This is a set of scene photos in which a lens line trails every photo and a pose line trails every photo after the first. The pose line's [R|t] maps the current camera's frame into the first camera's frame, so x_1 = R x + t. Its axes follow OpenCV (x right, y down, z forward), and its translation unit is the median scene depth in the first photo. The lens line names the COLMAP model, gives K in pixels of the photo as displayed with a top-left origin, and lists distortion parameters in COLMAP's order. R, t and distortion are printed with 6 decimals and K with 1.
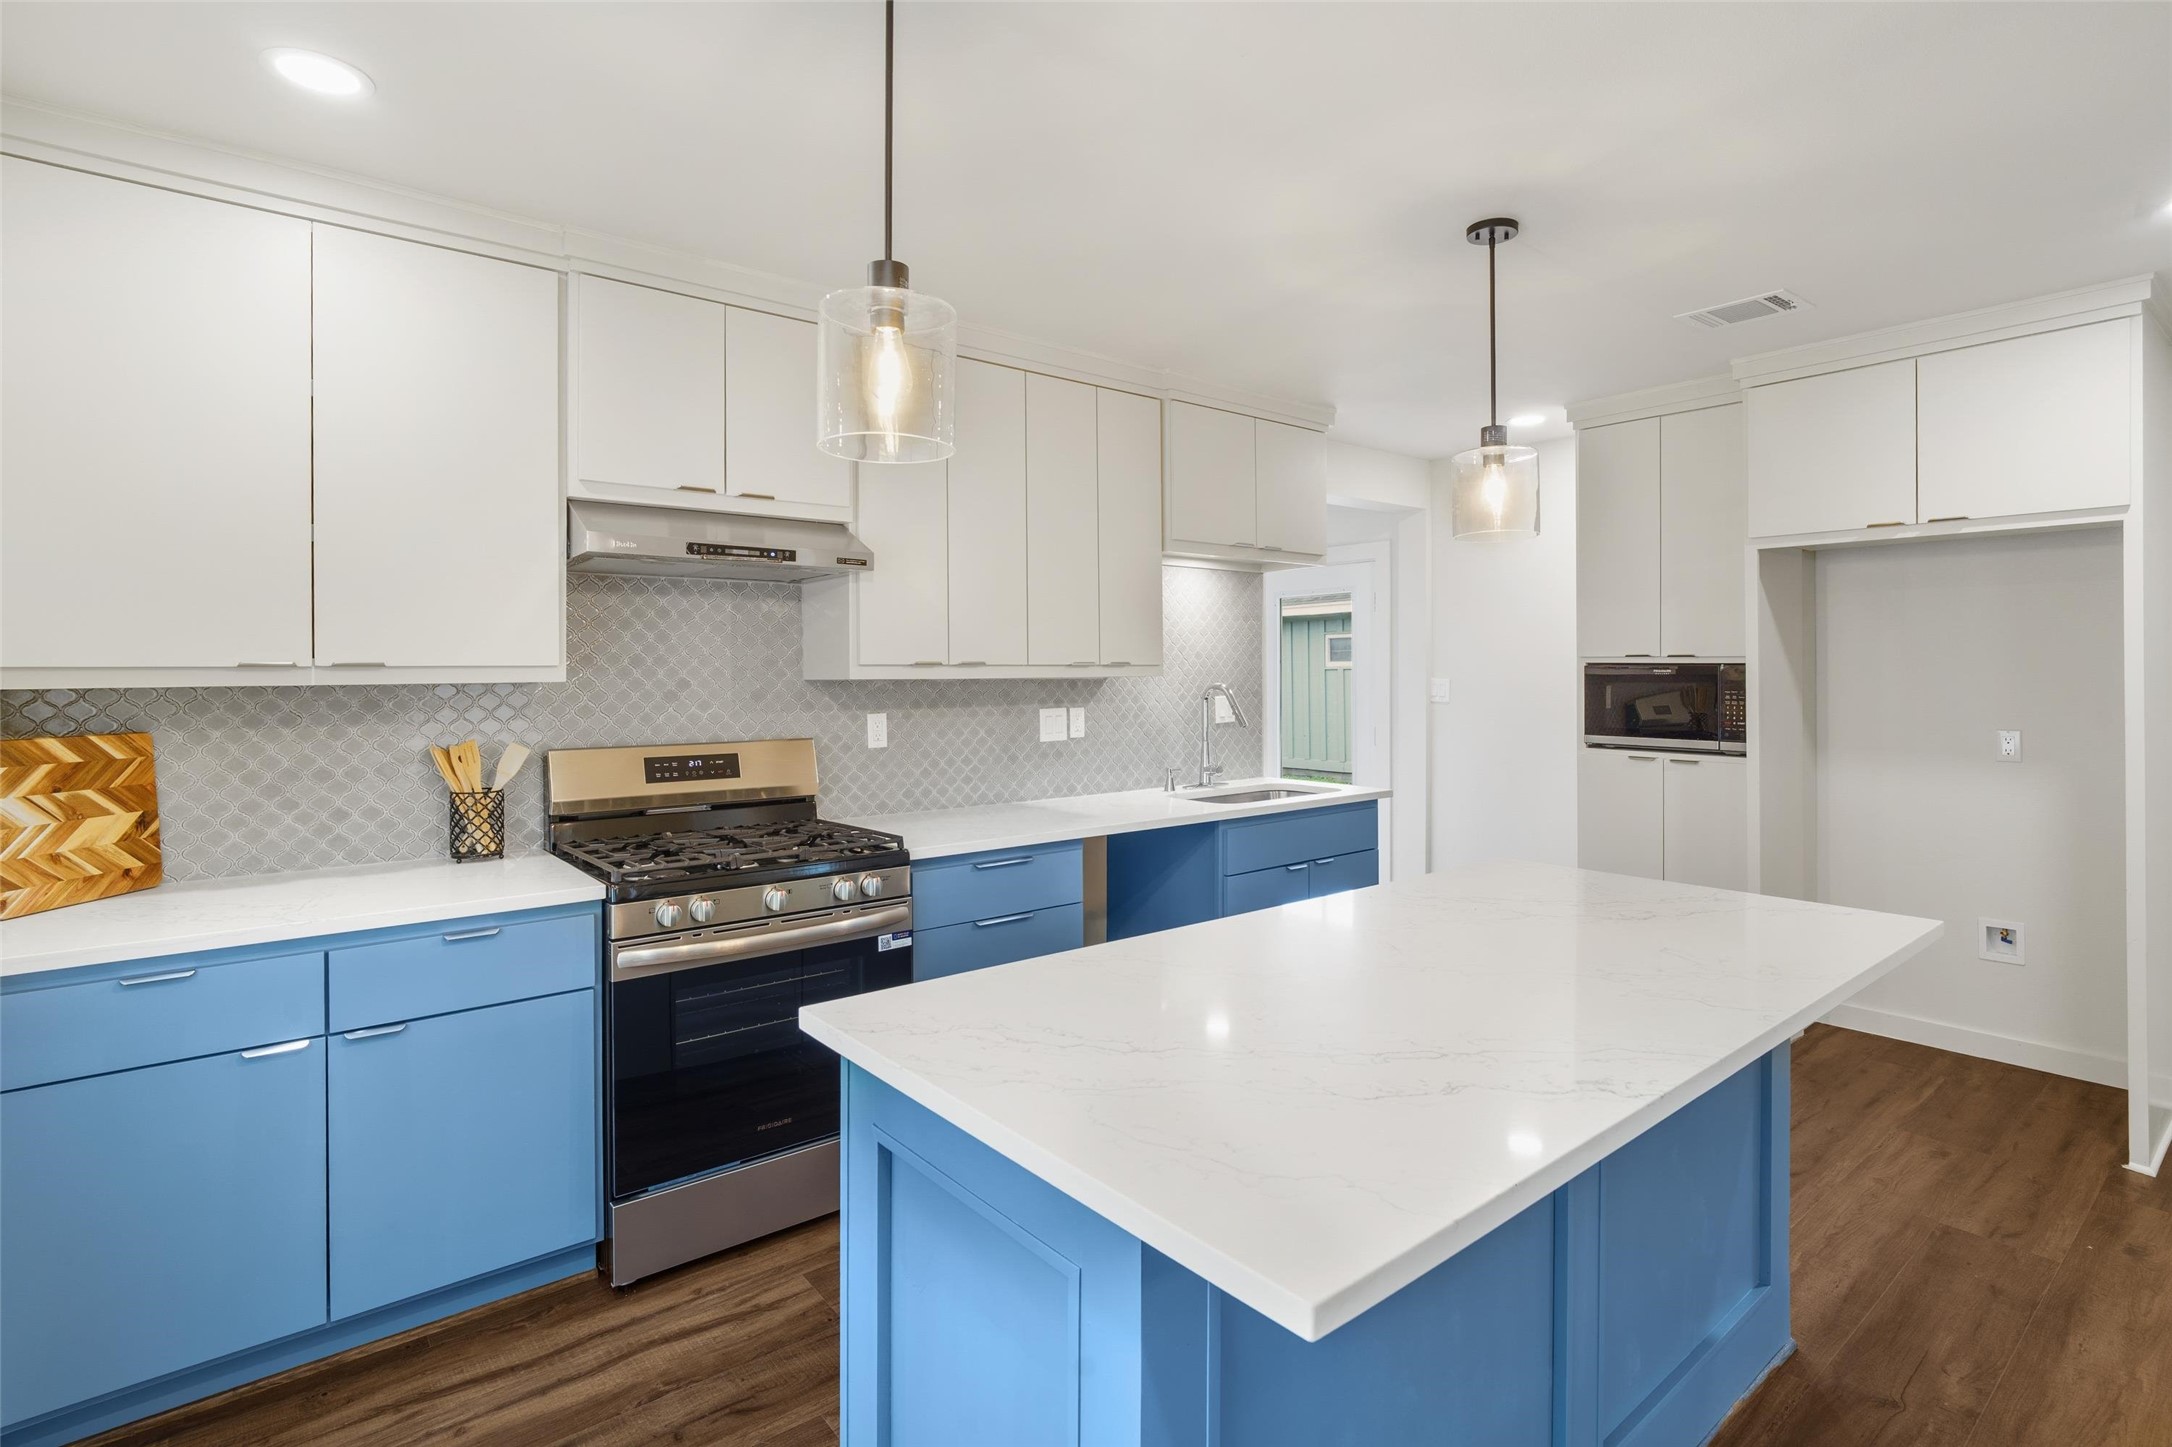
lens RADIAL K [[1055.2, 0, 1091.9], [0, 1055.2, 684.4], [0, 0, 1]] dist [-0.012606, 0.004336]
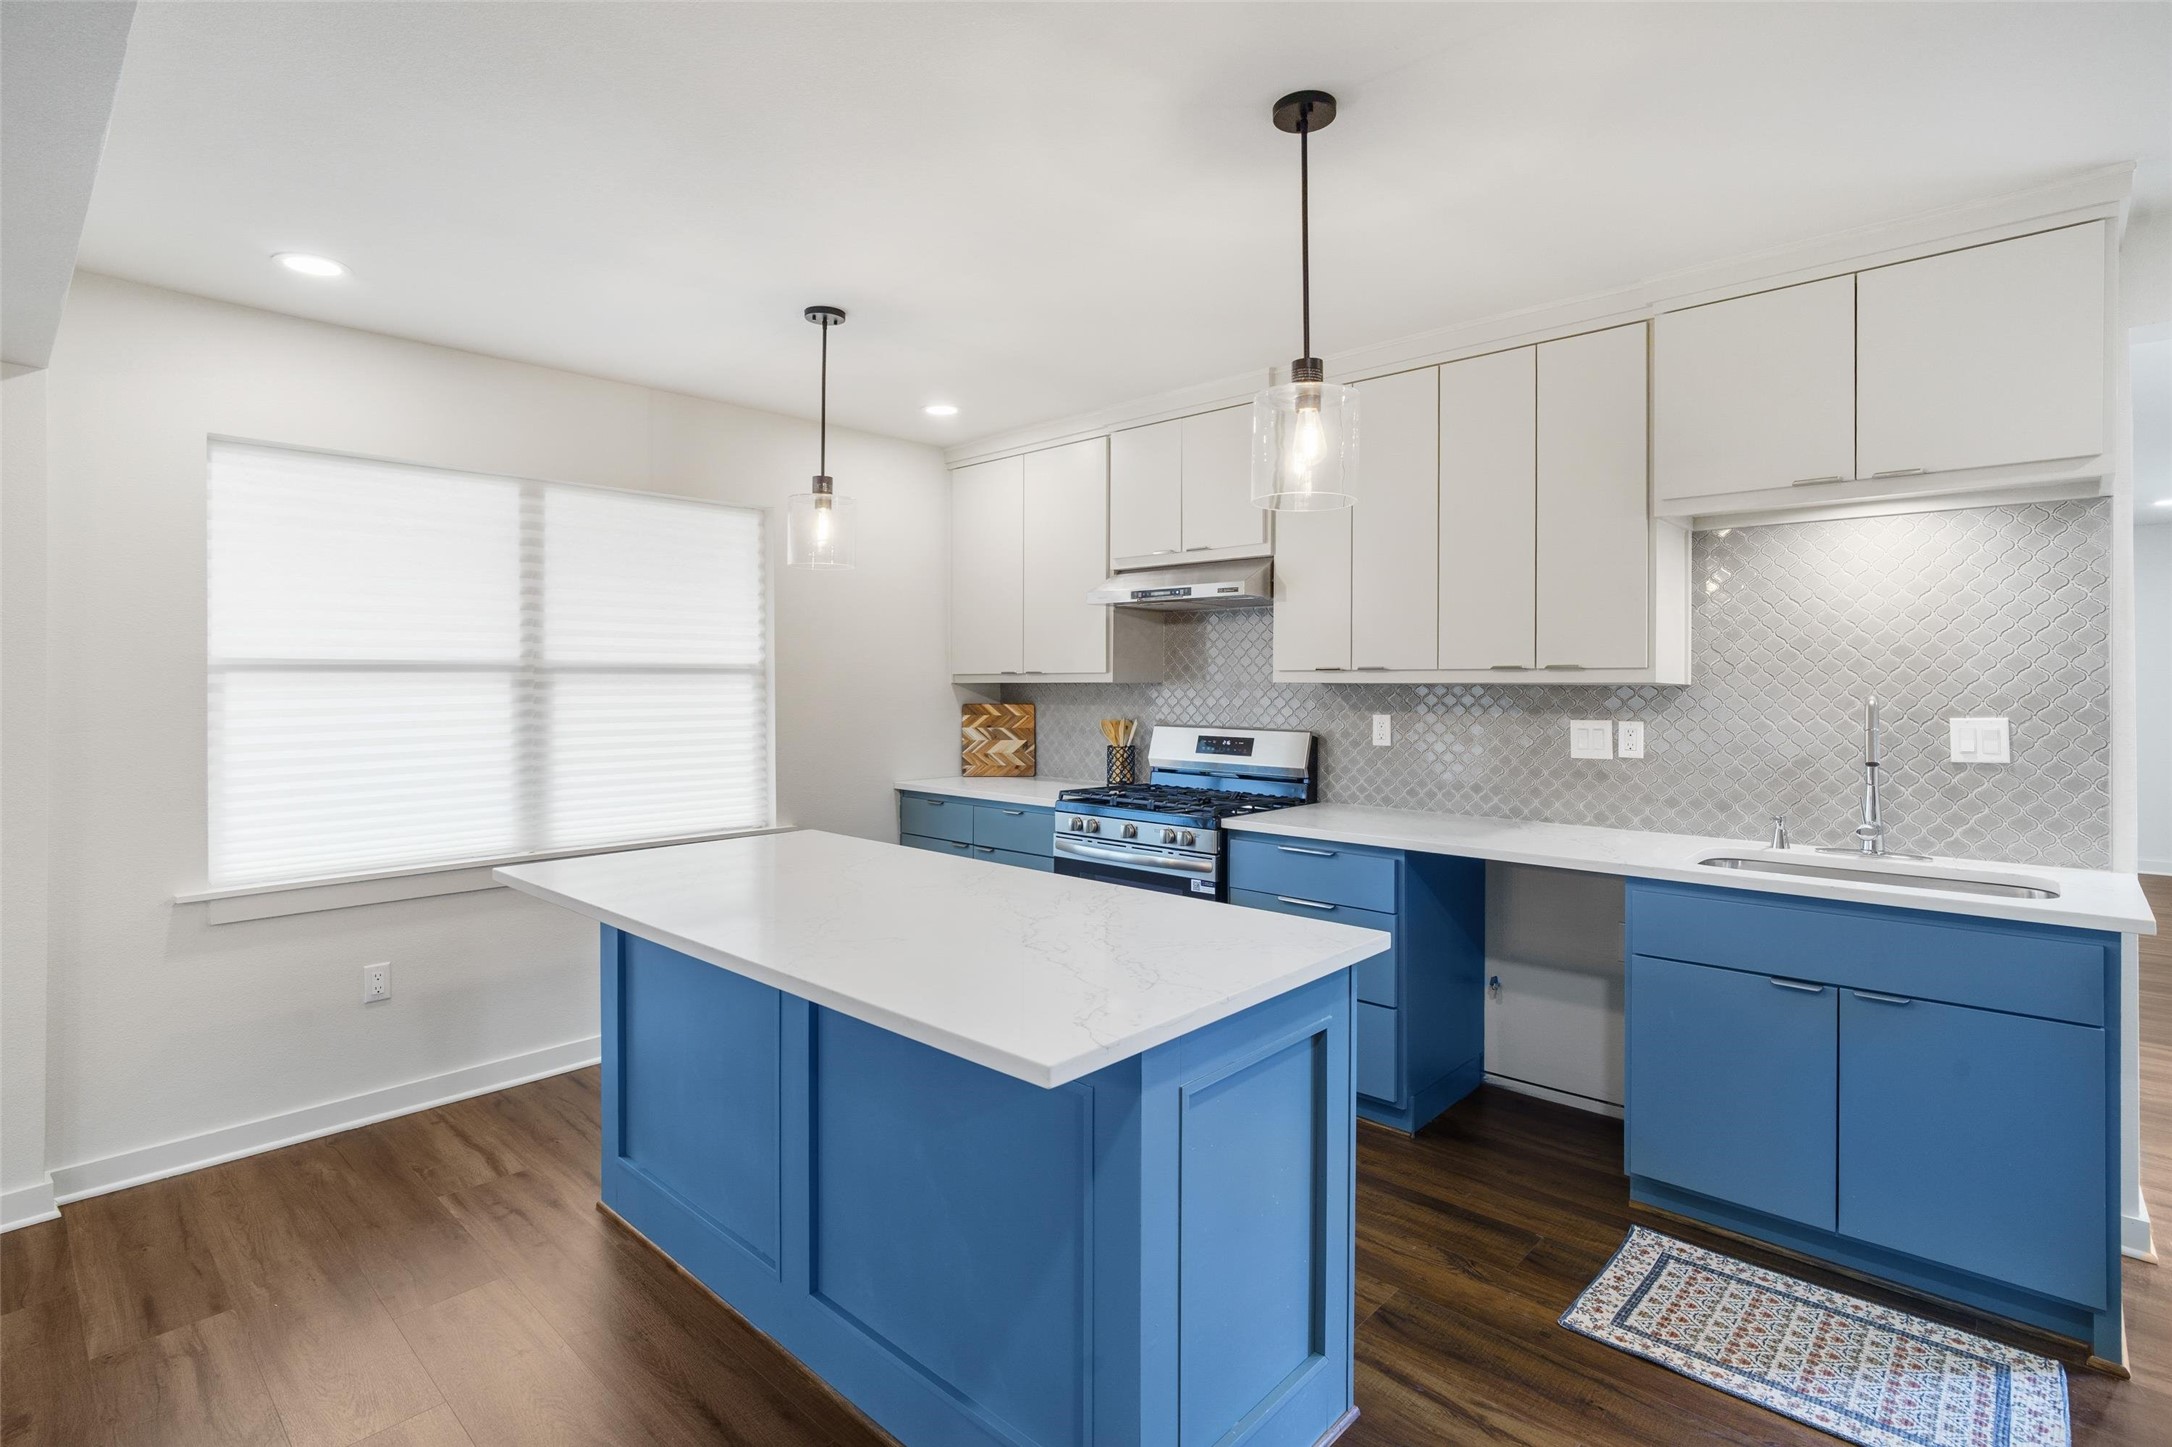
lens RADIAL K [[1055.2, 0, 1084.0], [0, 1055.2, 700.9], [0, 0, 1]] dist [-0.012606, 0.004336]
pose [[0.127367, 0.025088, -0.991538, 0.880172], [-0.011081, 0.999654, 0.023870, -0.009767], [0.991794, 0.007947, 0.127601, 0.577555]]
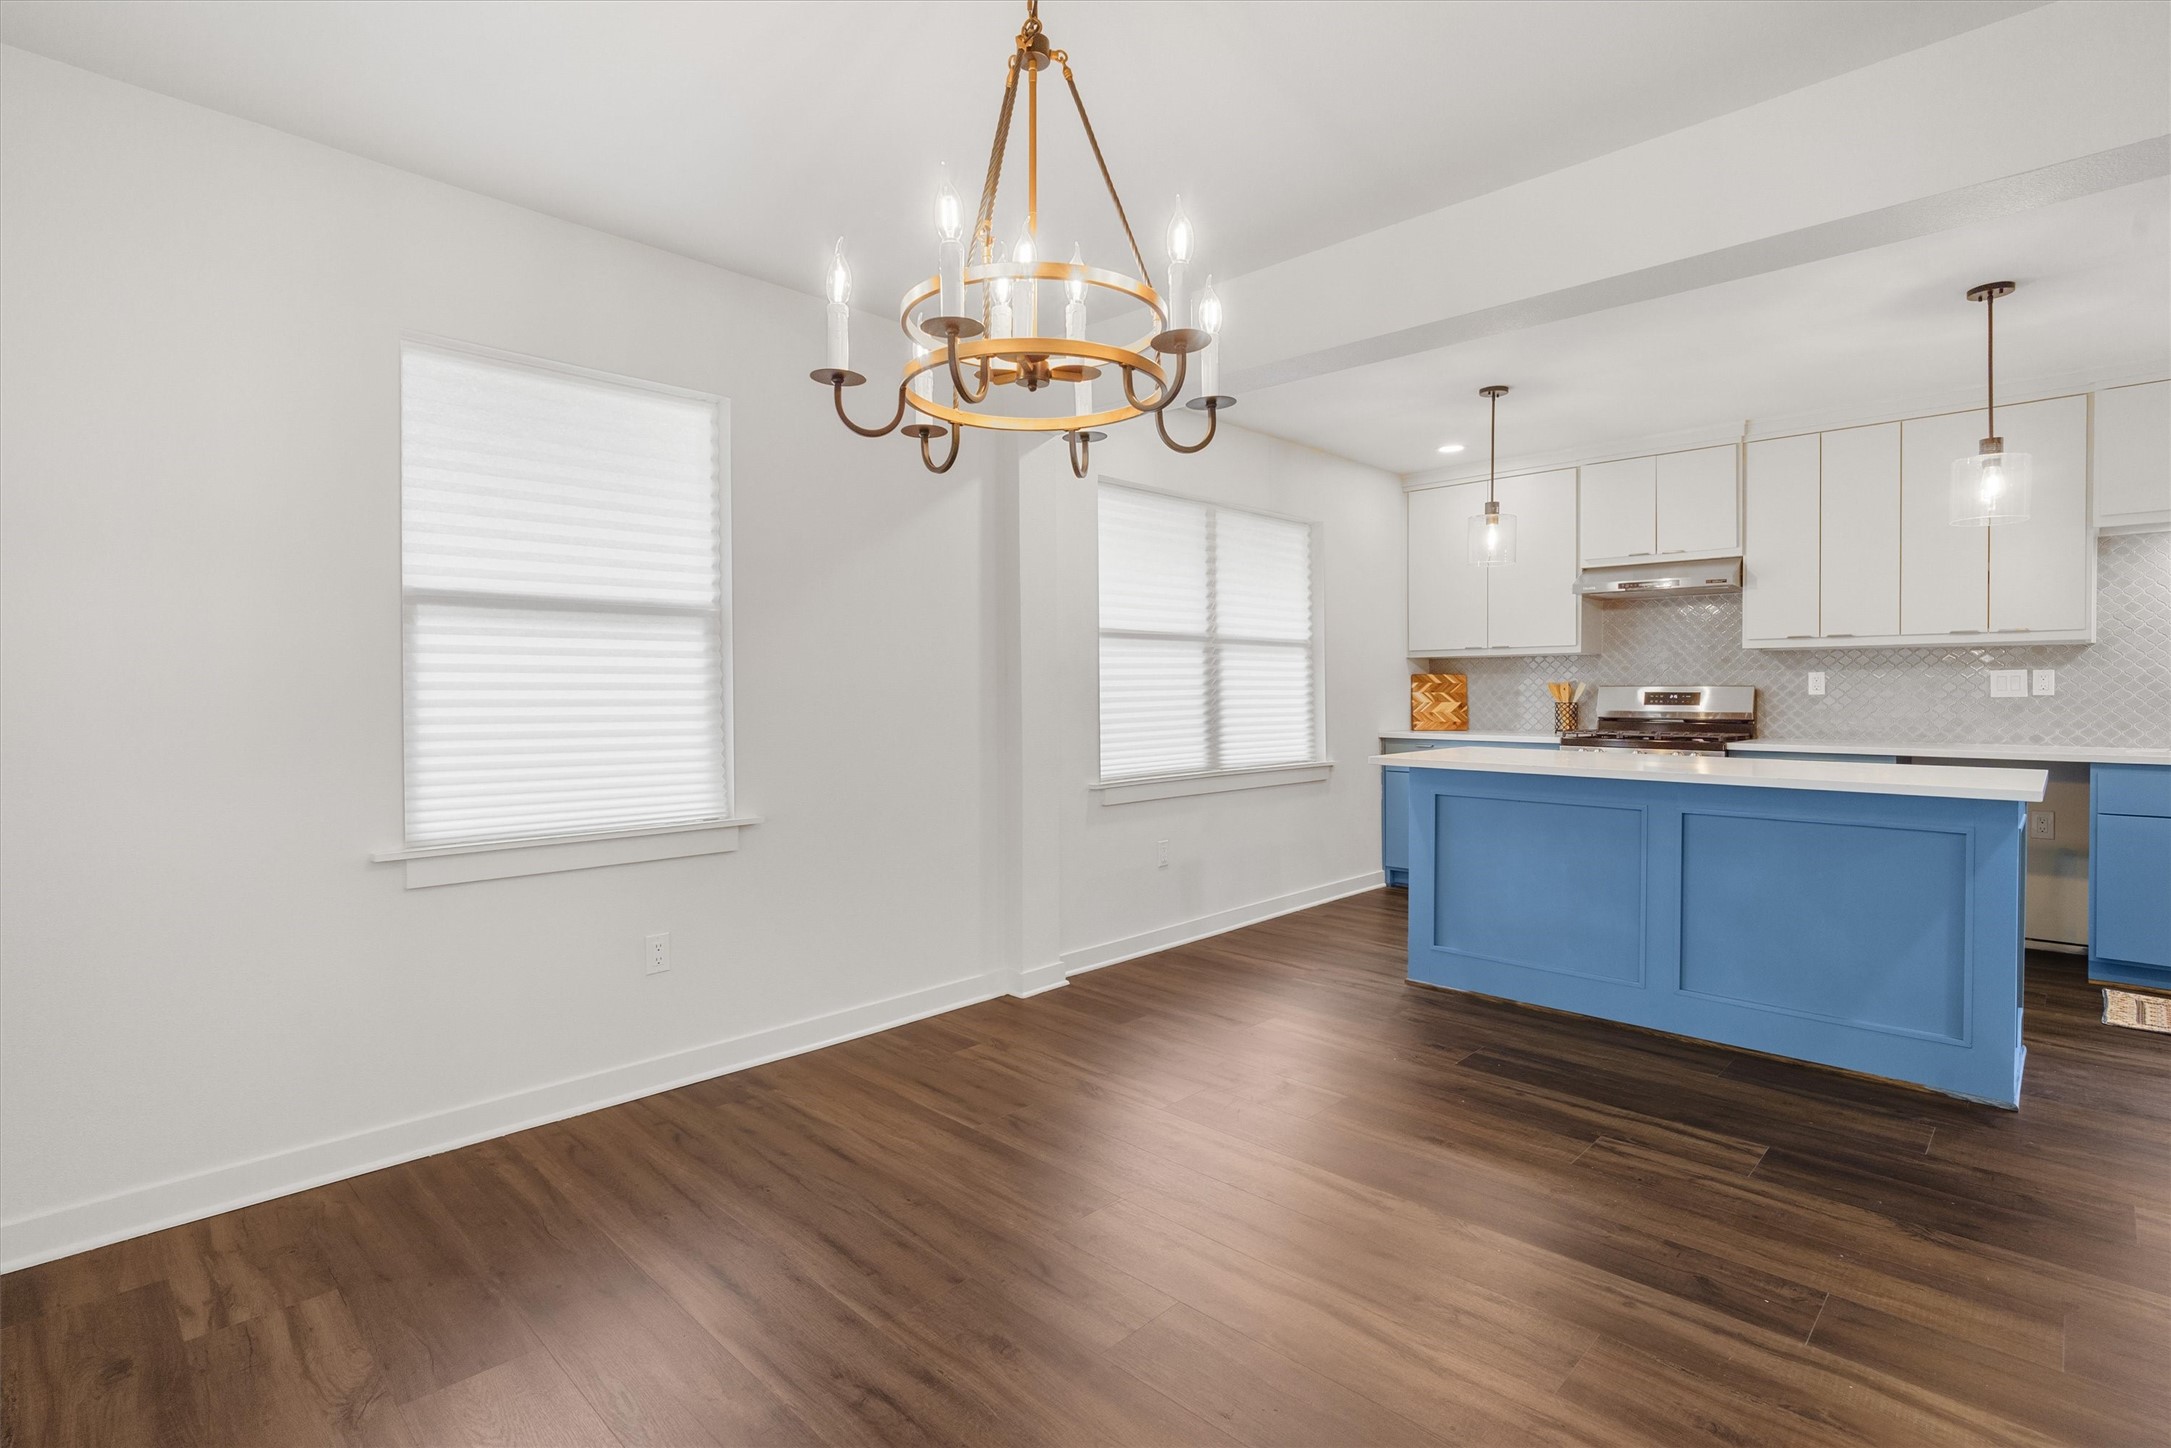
lens RADIAL K [[1054.8, 0, 1081.9], [0, 1054.8, 707.9], [0, 0, 1]] dist [-0.012606, 0.004336]
pose [[0.103312, 0.022410, -0.994396, 1.227862], [-0.008464, 0.999730, 0.021651, 0.057788], [0.994613, 0.006179, 0.103474, -0.204472]]
